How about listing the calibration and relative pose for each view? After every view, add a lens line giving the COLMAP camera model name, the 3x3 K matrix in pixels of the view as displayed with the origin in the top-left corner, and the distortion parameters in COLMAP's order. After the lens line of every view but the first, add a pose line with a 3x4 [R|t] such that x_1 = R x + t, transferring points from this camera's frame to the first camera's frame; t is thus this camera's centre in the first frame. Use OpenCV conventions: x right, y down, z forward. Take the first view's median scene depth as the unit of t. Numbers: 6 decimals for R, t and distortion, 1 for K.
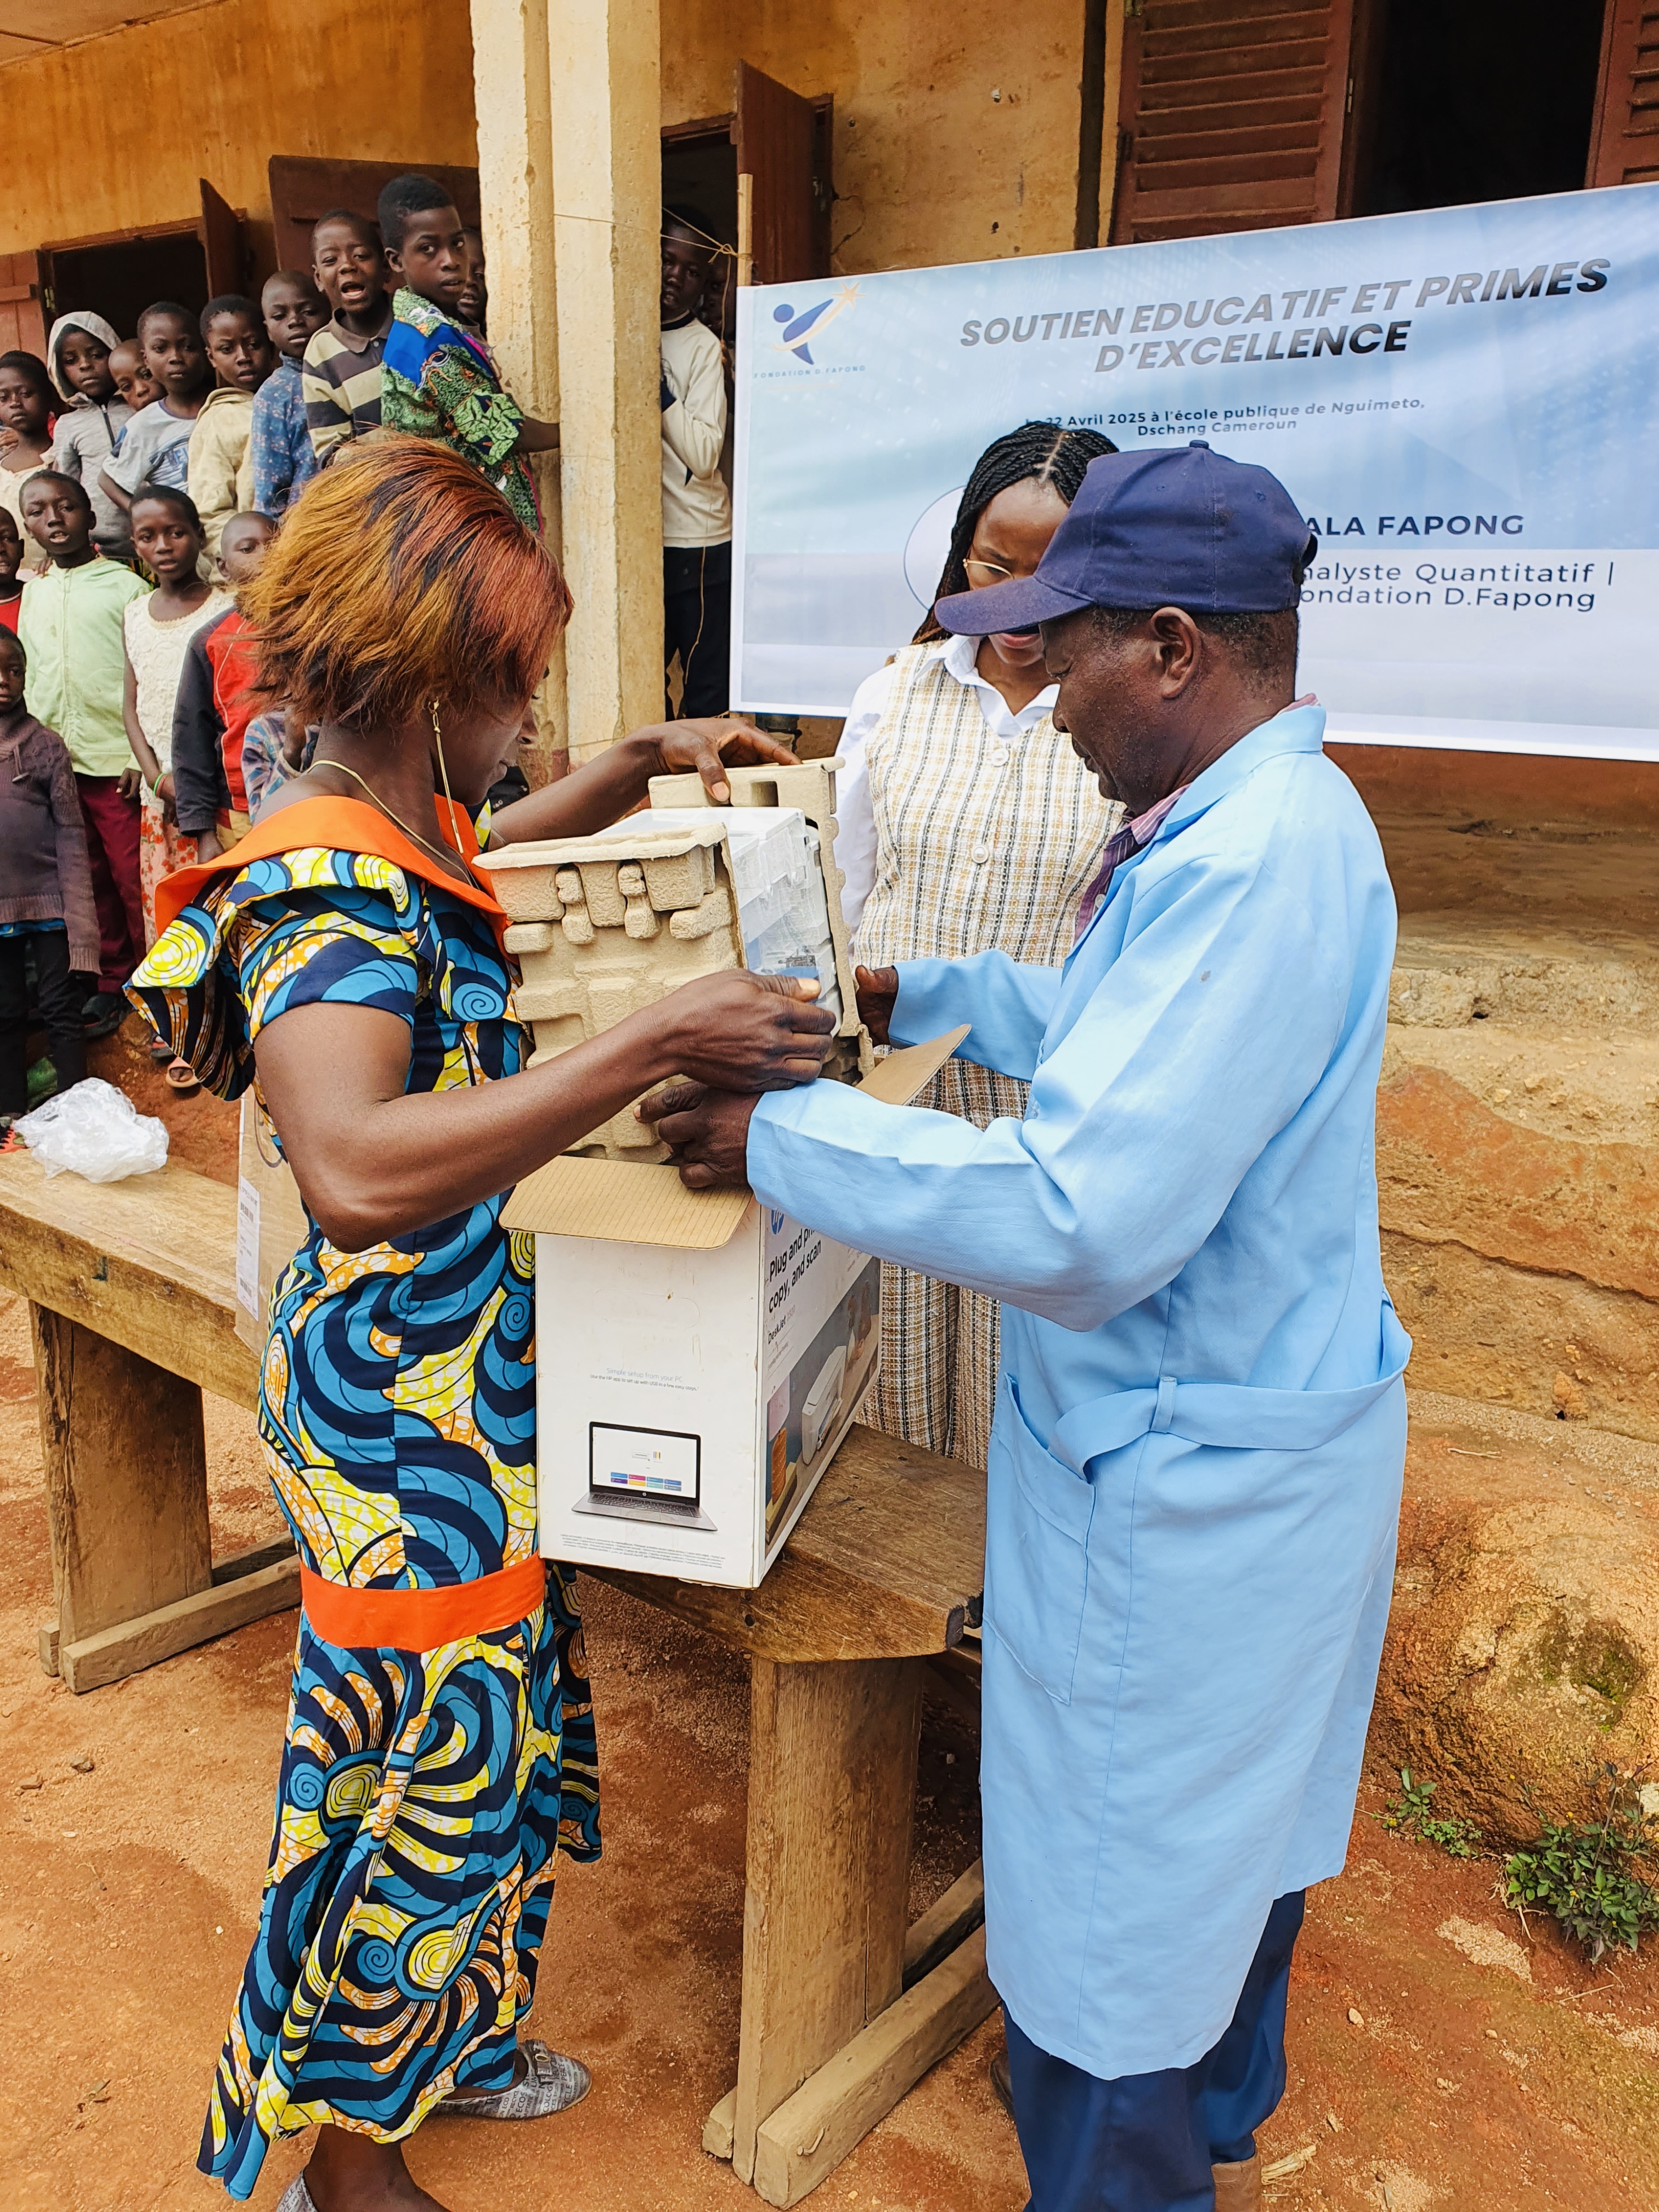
lens RADIAL K [[1815.7, 0, 846.1], [0, 1815.7, 1111.1], [0, 0, 1]] dist [-0.010168, 0.017547]
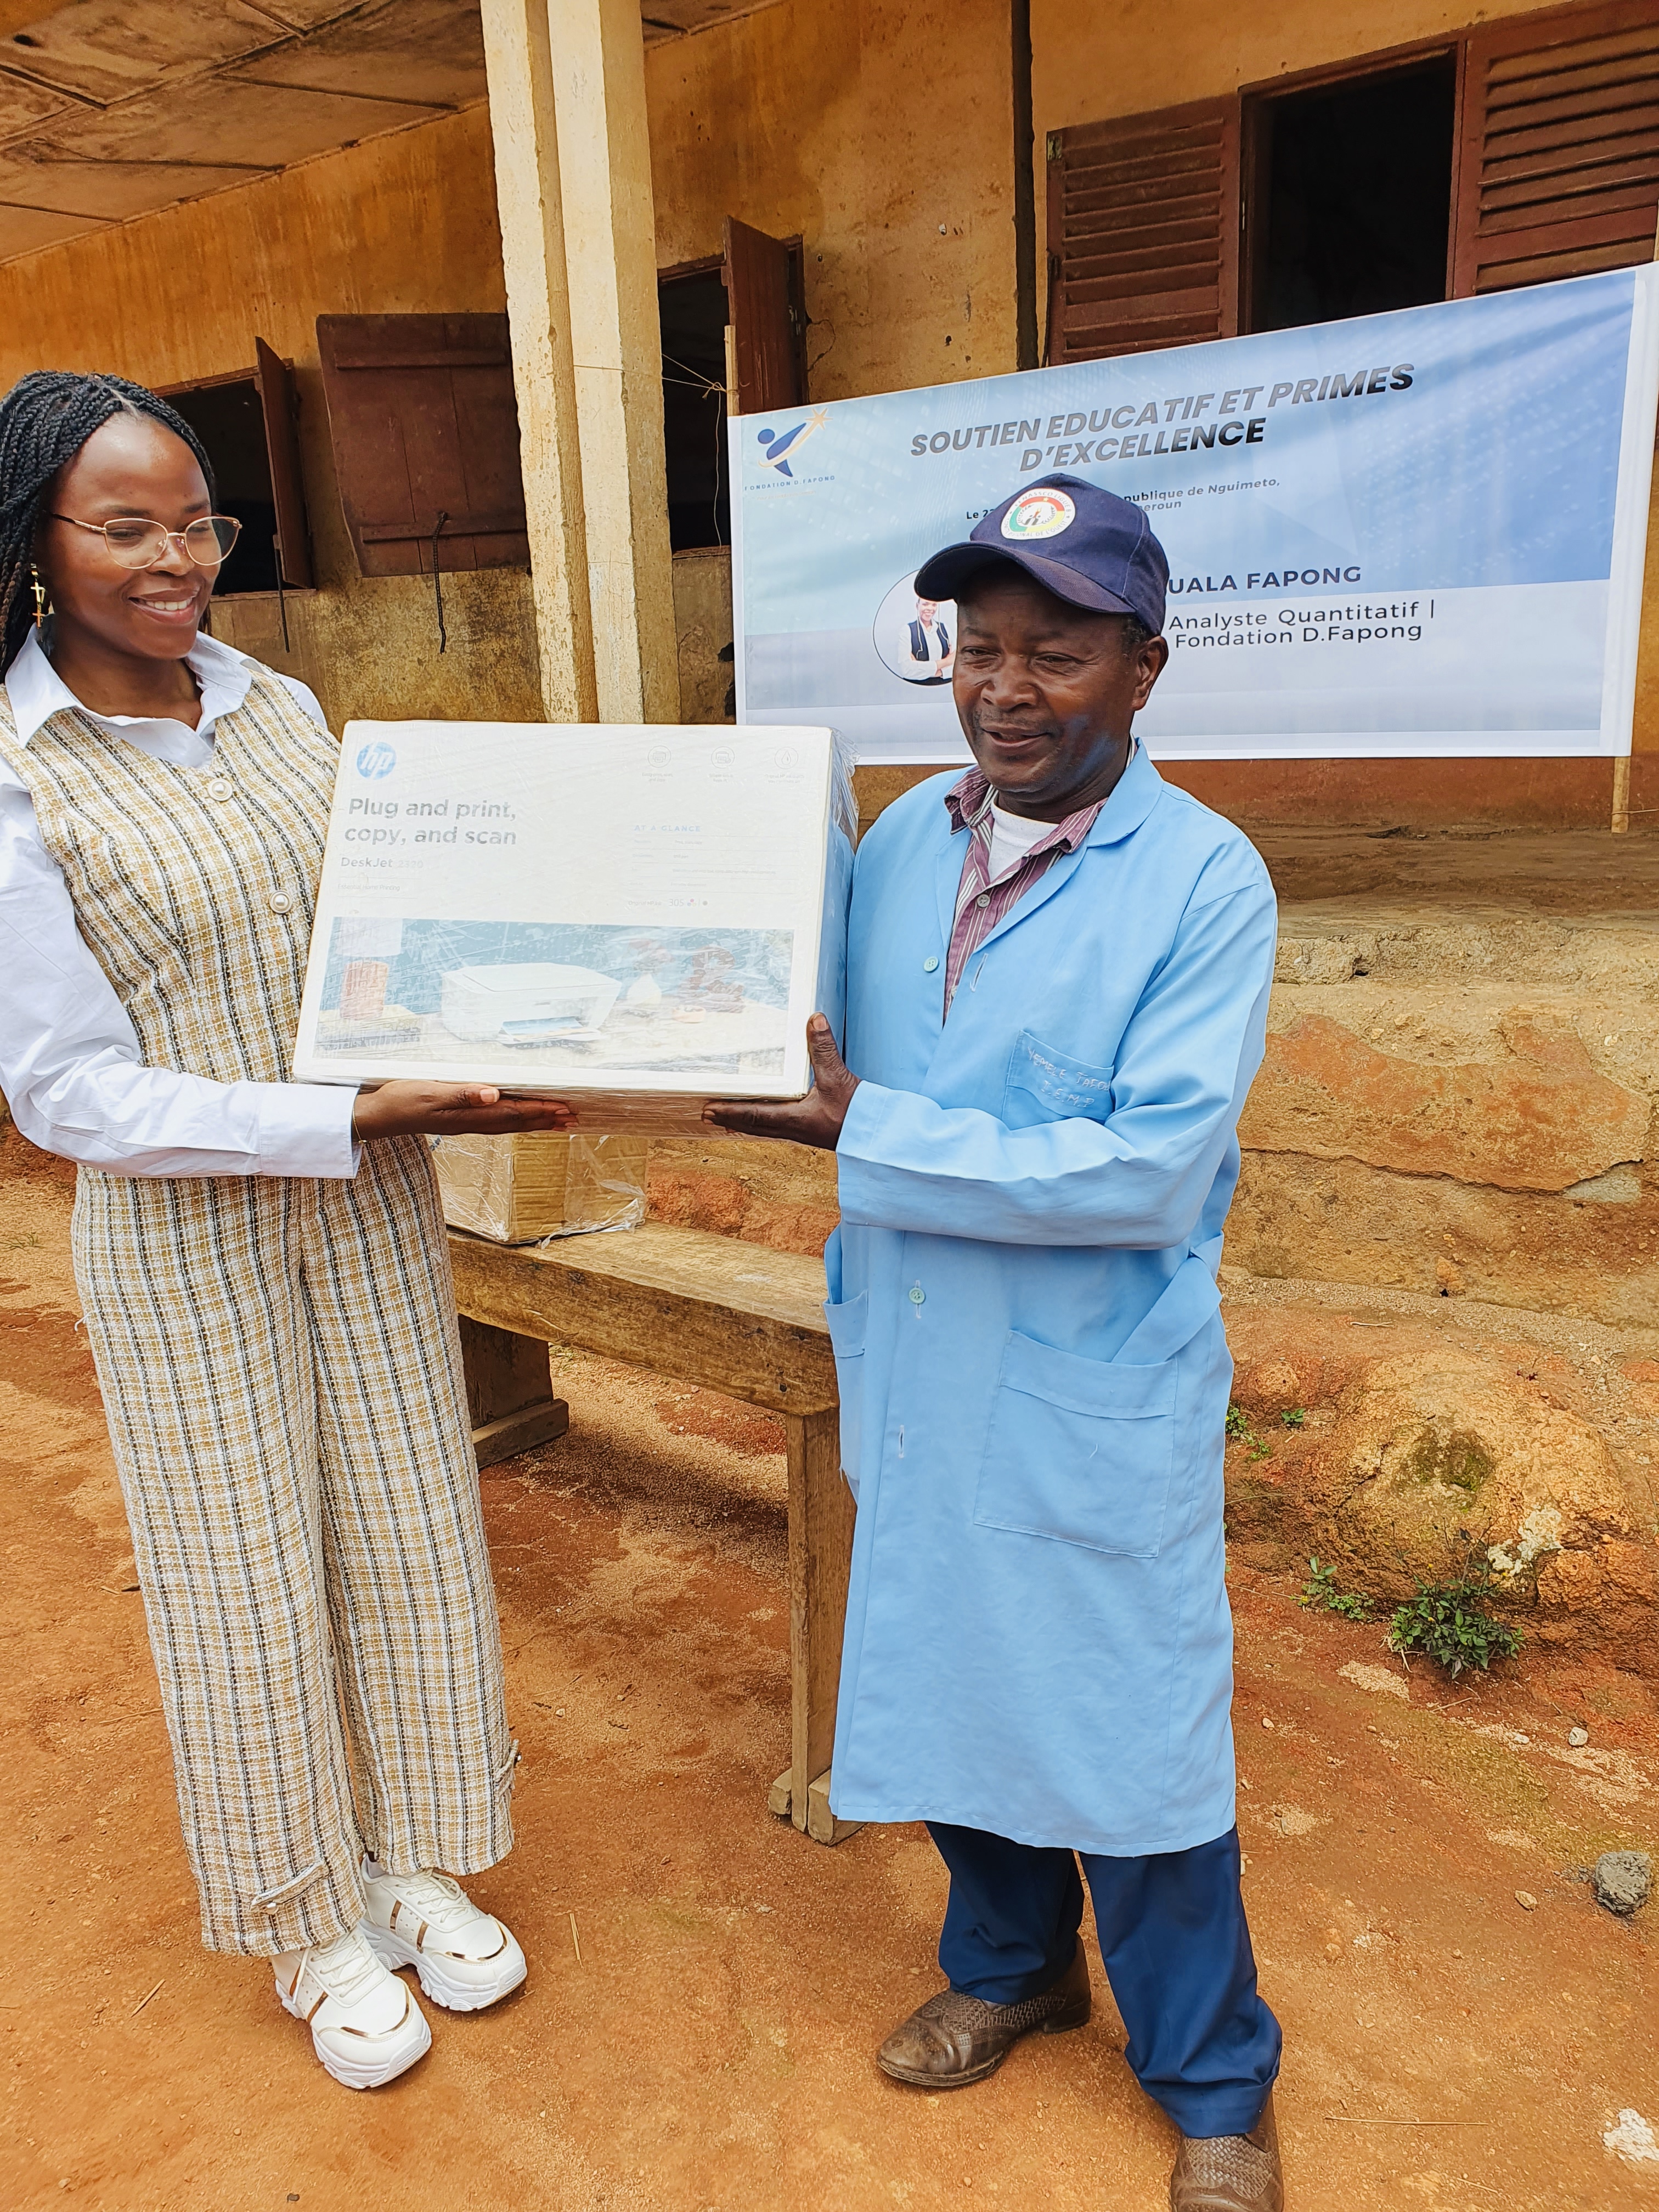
lens RADIAL K [[1753.2, 0, 829.8], [0, 1753.2, 1113.6], [0, 0, 1]] dist [0.011032, 0.008238]
pose [[0.998370, -0.052021, -0.023464, 0.014106], [0.051307, 0.998229, -0.030093, 0.059375], [0.024988, 0.028840, 0.999272, -0.190122]]
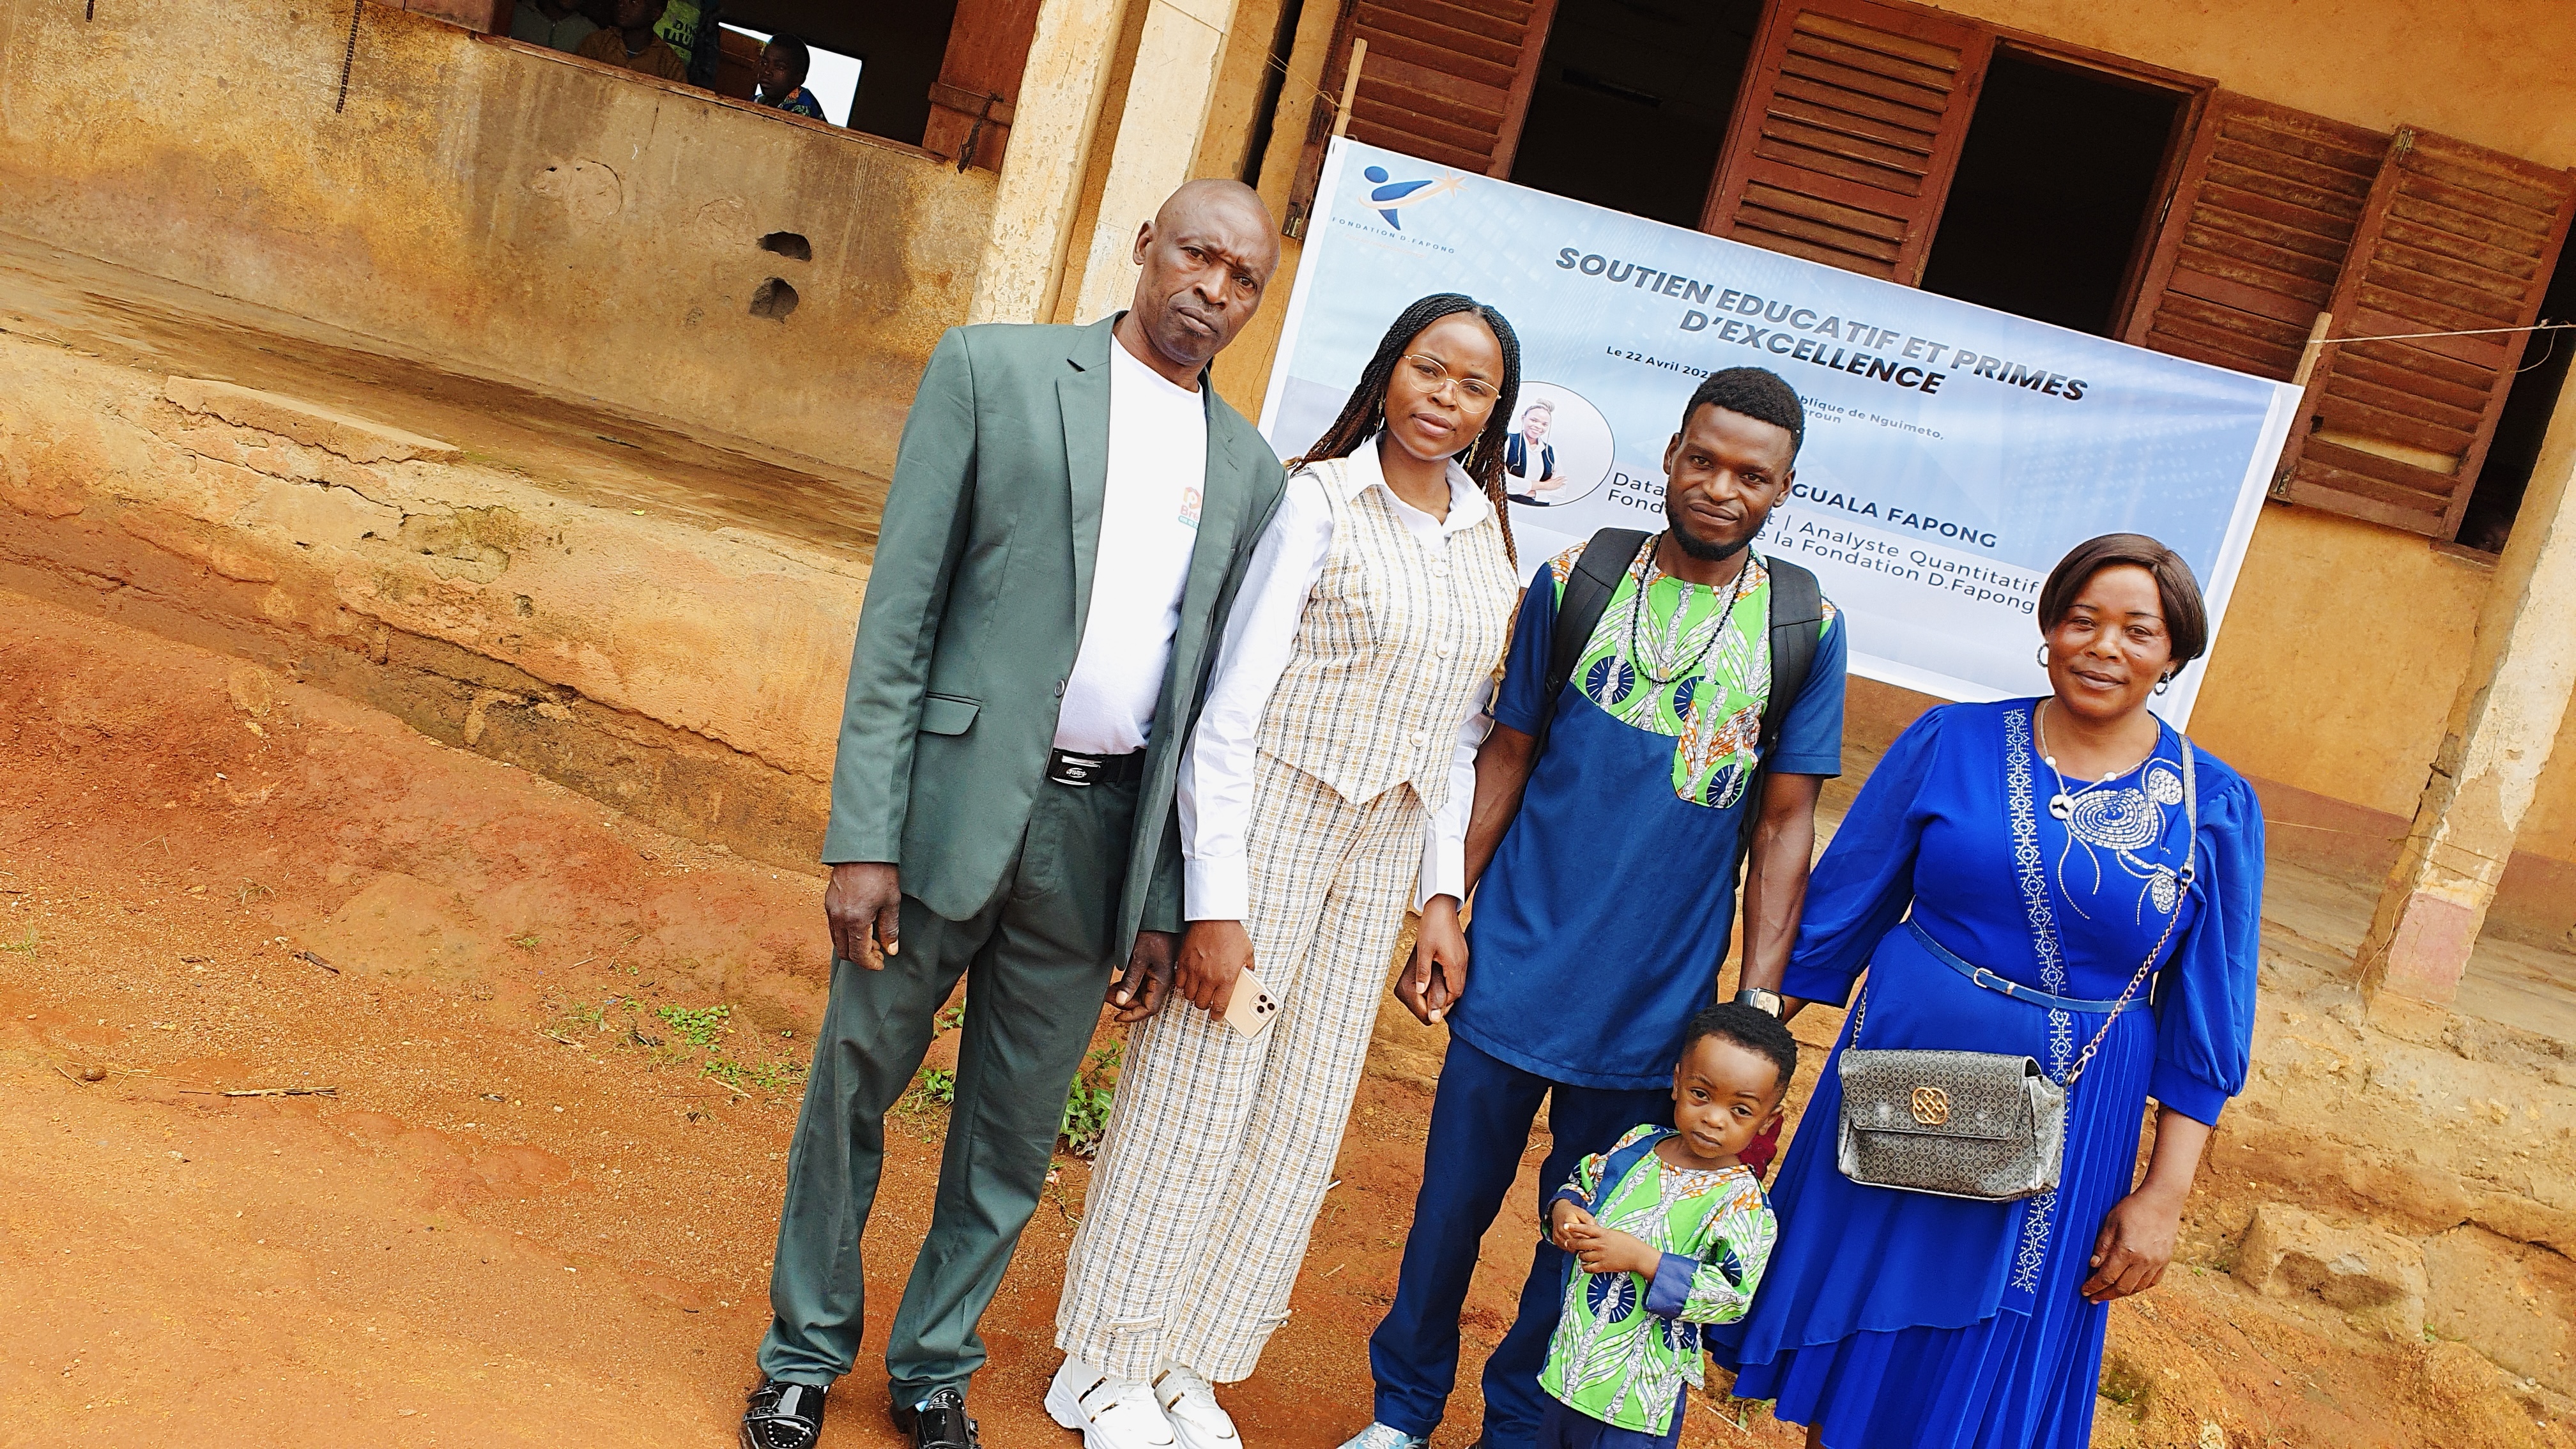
lens RADIAL K [[2013.2, 0, 1251.2], [0, 2013.2, 752.3], [0, 0, 1]] dist [0.023682, 0.005582]
pose [[0.825869, 0.107143, 0.553589, -0.853284], [-0.094761, 0.994190, -0.051050, -0.031943], [-0.555842, -0.010298, 0.831224, 0.039054]]
